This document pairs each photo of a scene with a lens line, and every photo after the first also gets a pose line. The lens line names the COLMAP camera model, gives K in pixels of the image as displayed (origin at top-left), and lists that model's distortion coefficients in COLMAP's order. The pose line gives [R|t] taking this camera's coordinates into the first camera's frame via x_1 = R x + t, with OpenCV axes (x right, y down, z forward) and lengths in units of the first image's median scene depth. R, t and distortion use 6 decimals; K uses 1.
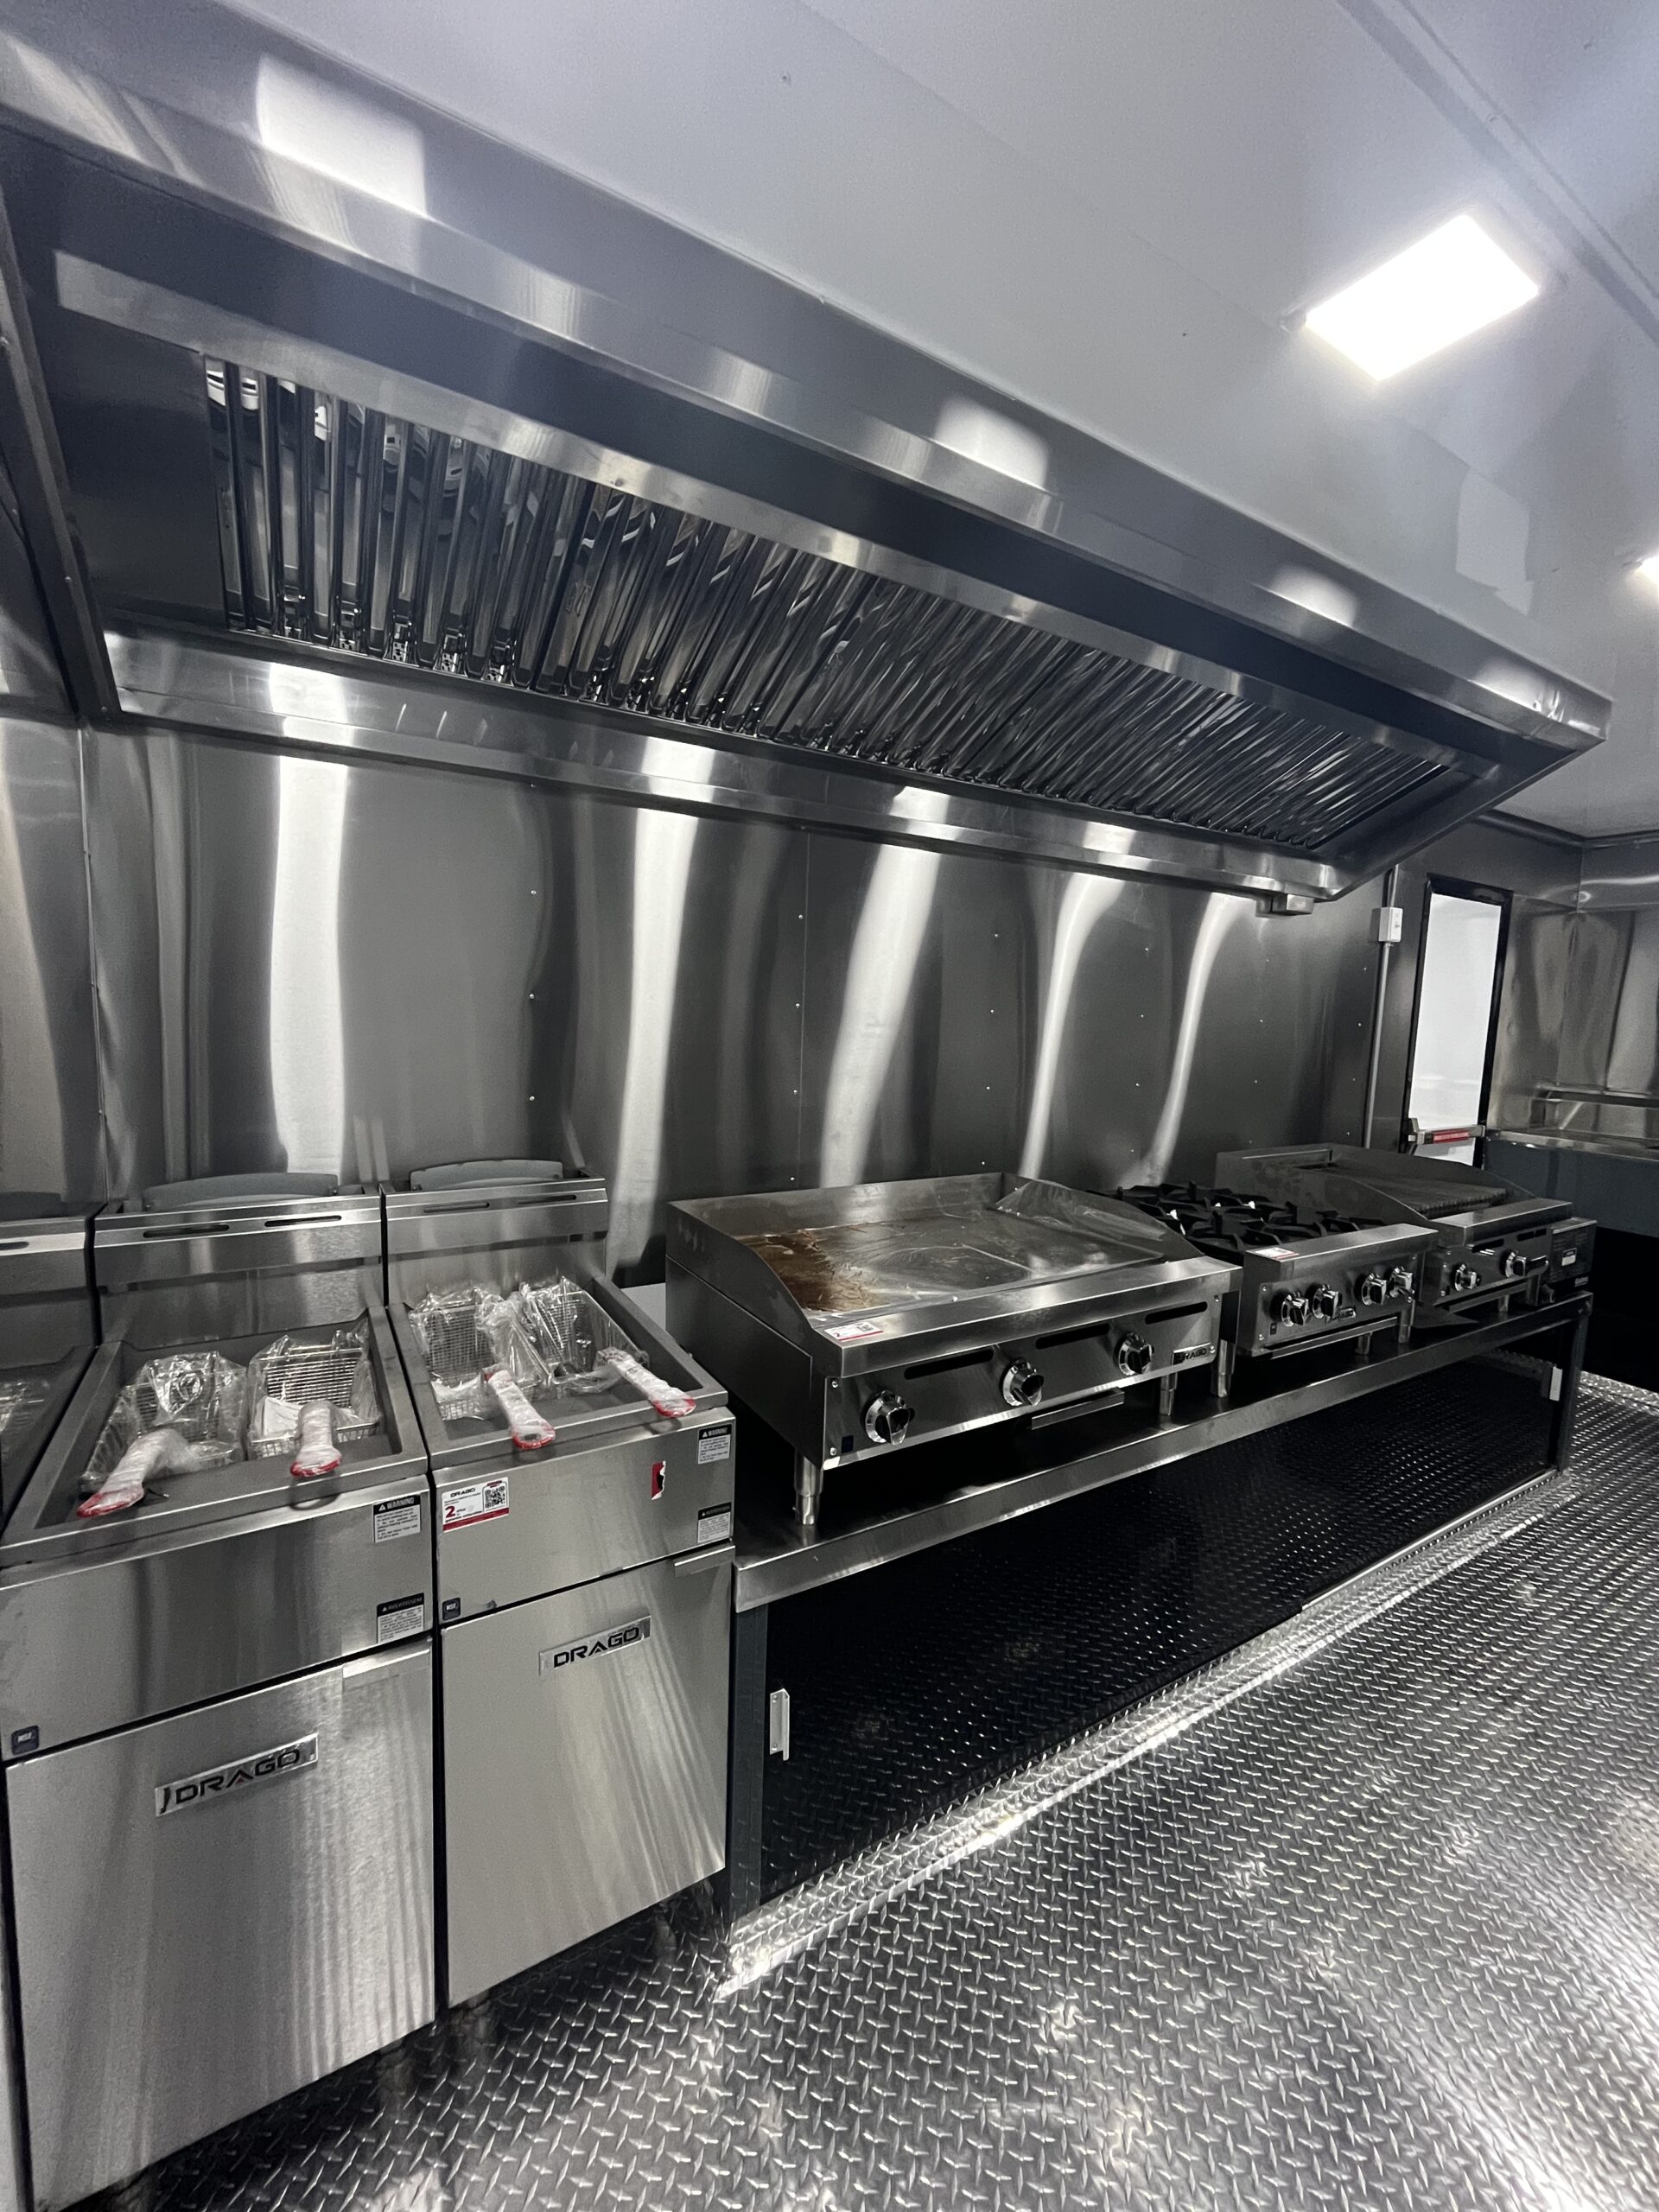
lens RADIAL K [[892.8, 0, 832.1], [0, 892.8, 1100.6], [0, 0, 1]] dist [-0.002430, -0.000336]
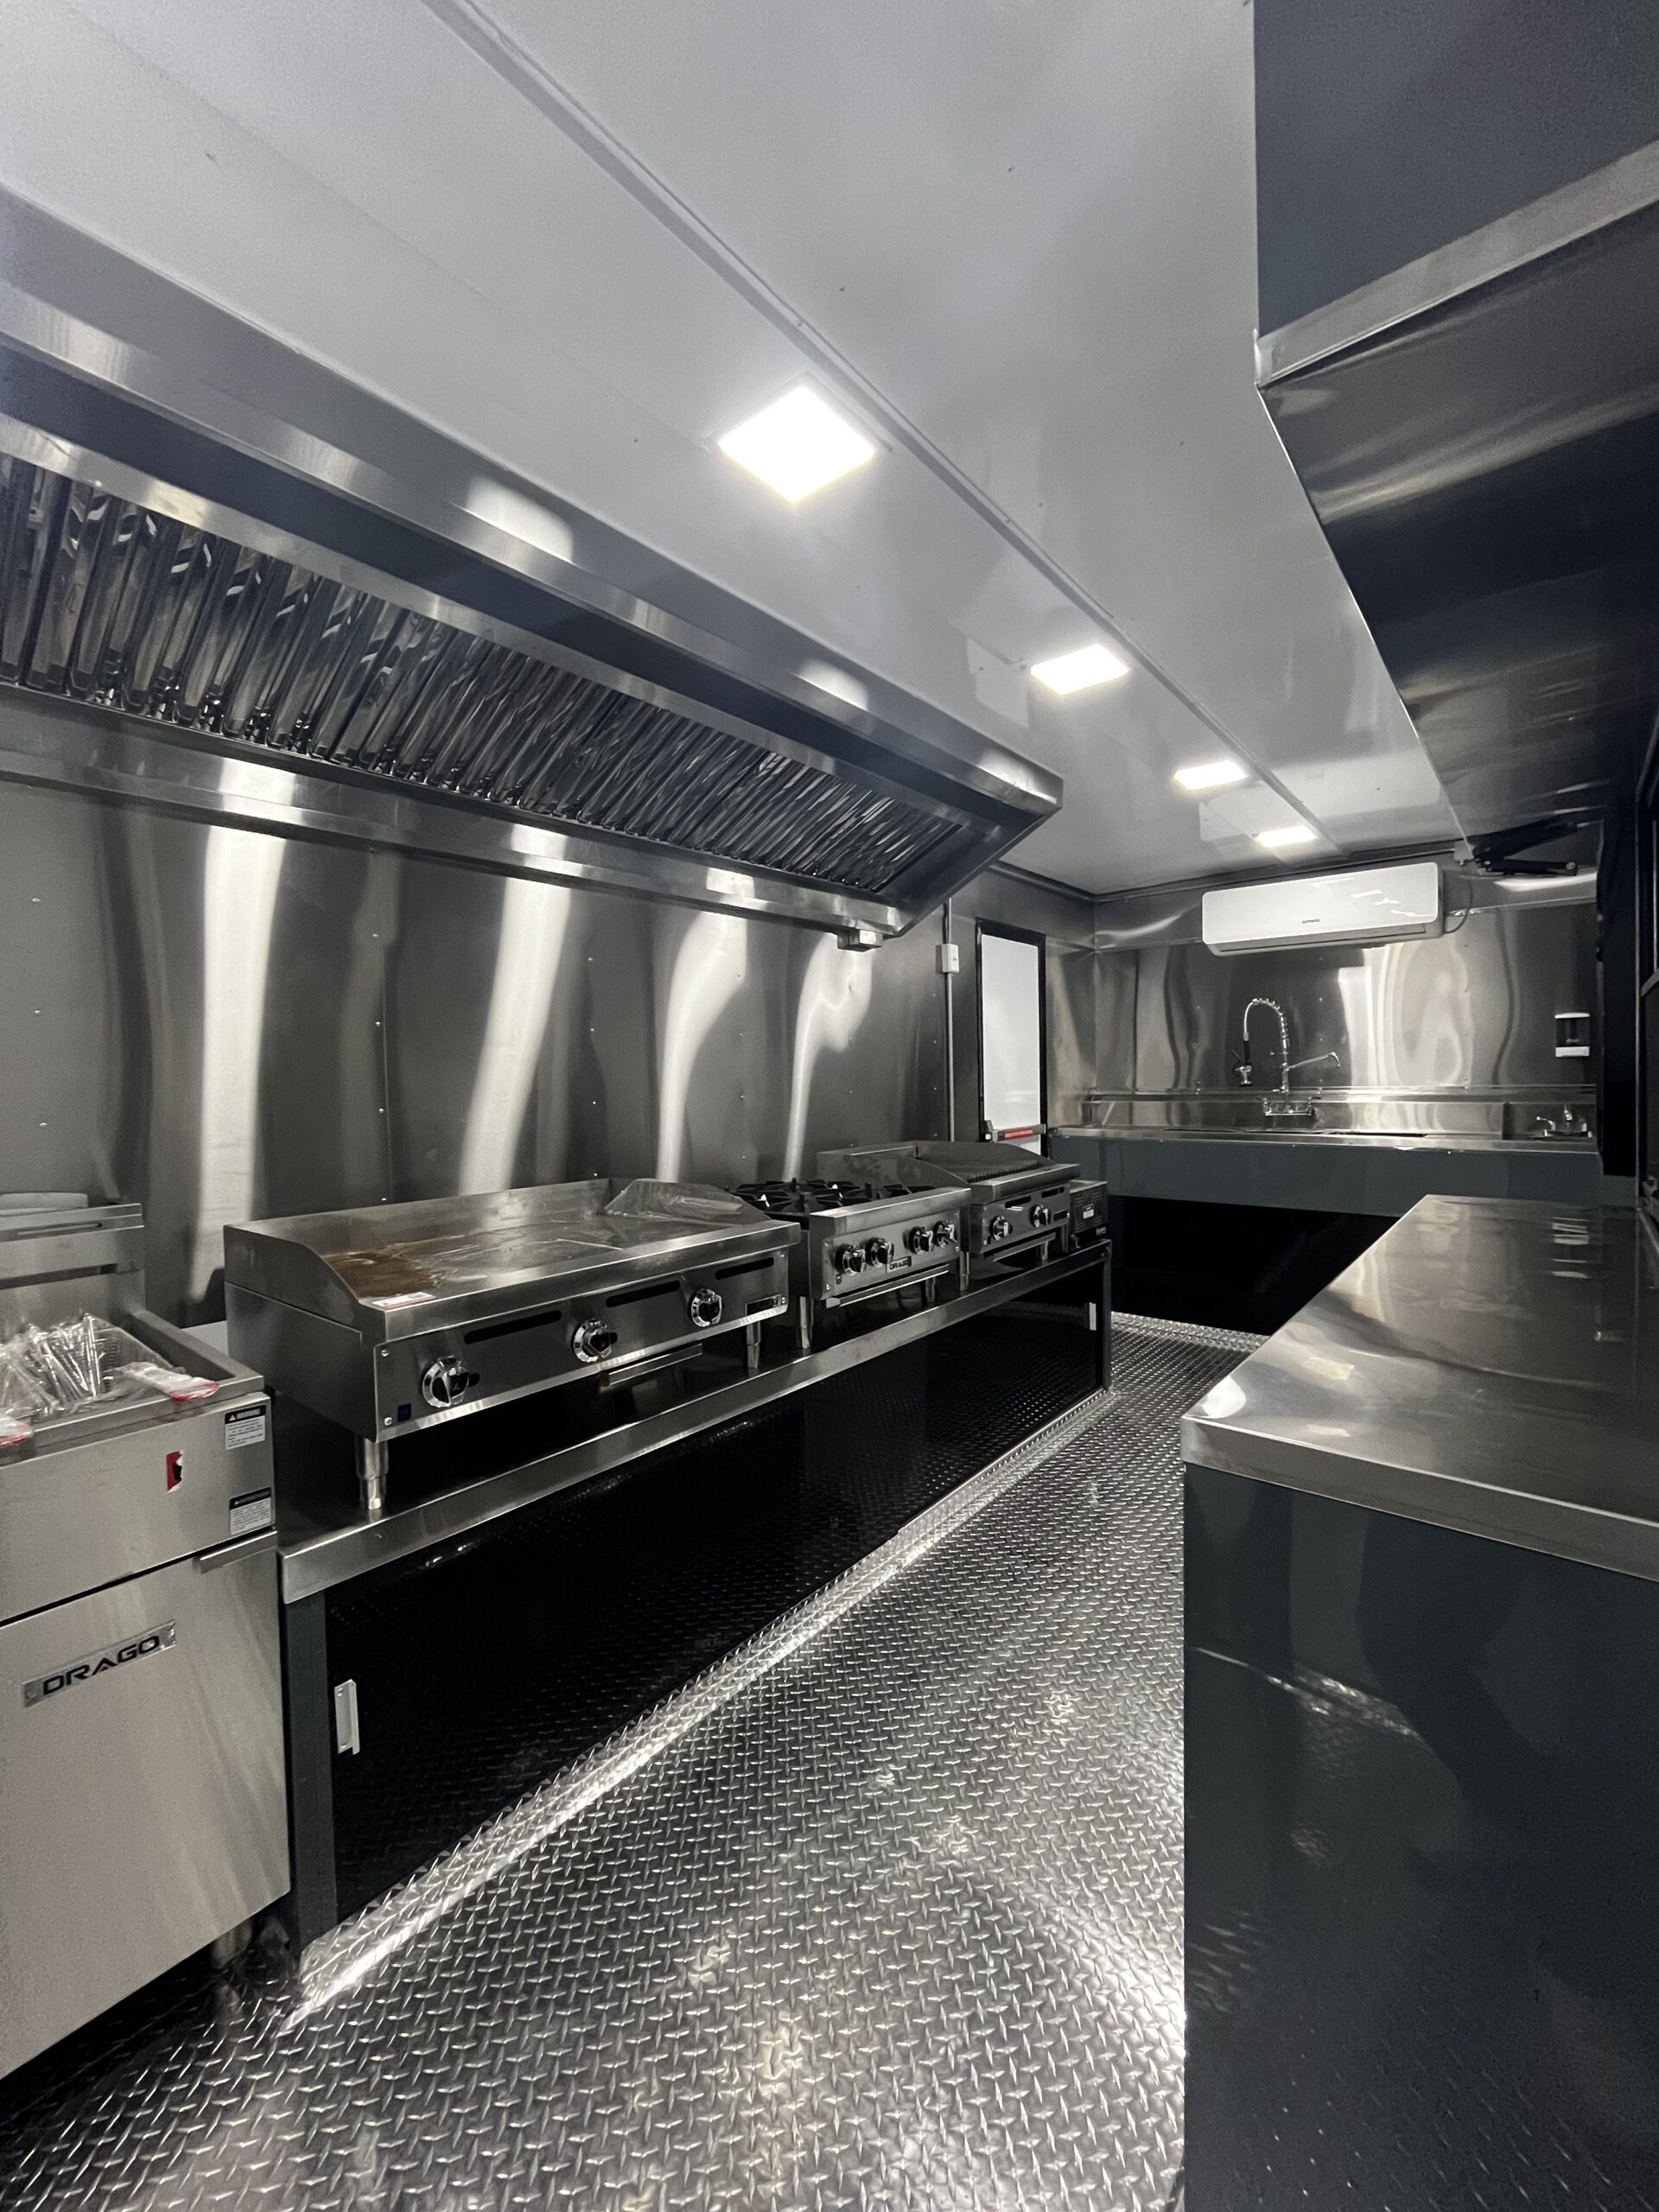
lens RADIAL K [[892.8, 0, 832.1], [0, 892.8, 1100.6], [0, 0, 1]] dist [-0.002430, -0.000336]
pose [[0.941751, -0.060920, 0.330746, 0.116117], [0.086484, 0.994252, -0.063121, 0.097111], [-0.325000, 0.088048, 0.941606, -0.110948]]
